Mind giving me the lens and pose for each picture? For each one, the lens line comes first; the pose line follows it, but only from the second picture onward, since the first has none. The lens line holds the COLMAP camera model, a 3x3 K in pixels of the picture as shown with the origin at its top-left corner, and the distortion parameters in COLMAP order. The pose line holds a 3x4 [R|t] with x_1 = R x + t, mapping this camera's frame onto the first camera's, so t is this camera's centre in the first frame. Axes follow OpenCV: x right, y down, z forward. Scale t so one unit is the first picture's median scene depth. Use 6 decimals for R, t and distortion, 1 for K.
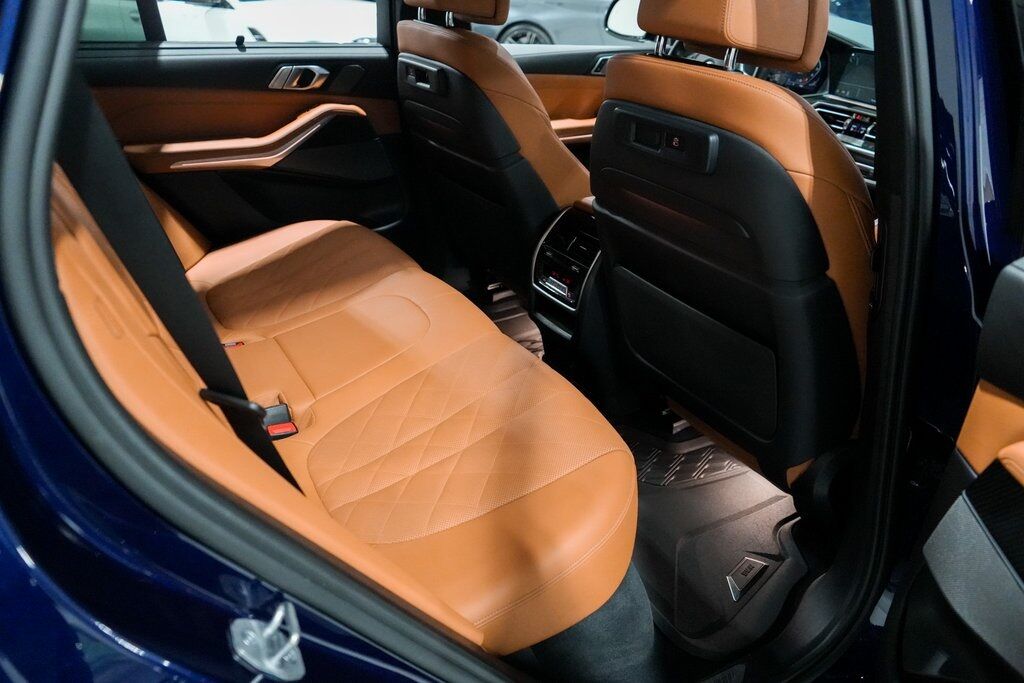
lens RADIAL K [[822.3, 0, 511.2], [0, 822.3, 340.6], [0, 0, 1]] dist [-0.013705, 0.015141]
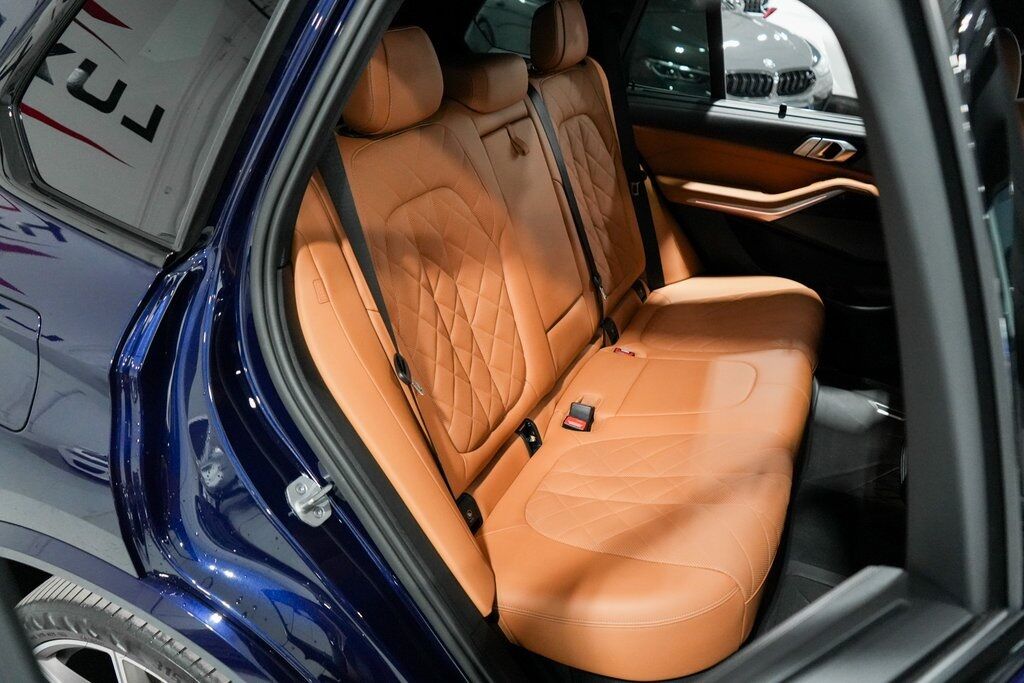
lens RADIAL K [[822.3, 0, 511.6], [0, 822.3, 341.5], [0, 0, 1]] dist [-0.013705, 0.015141]
pose [[0.592915, 0.363190, -0.718710, 0.353740], [-0.358109, 0.918325, 0.168634, -0.125574], [0.721256, 0.157391, 0.674551, 0.030343]]
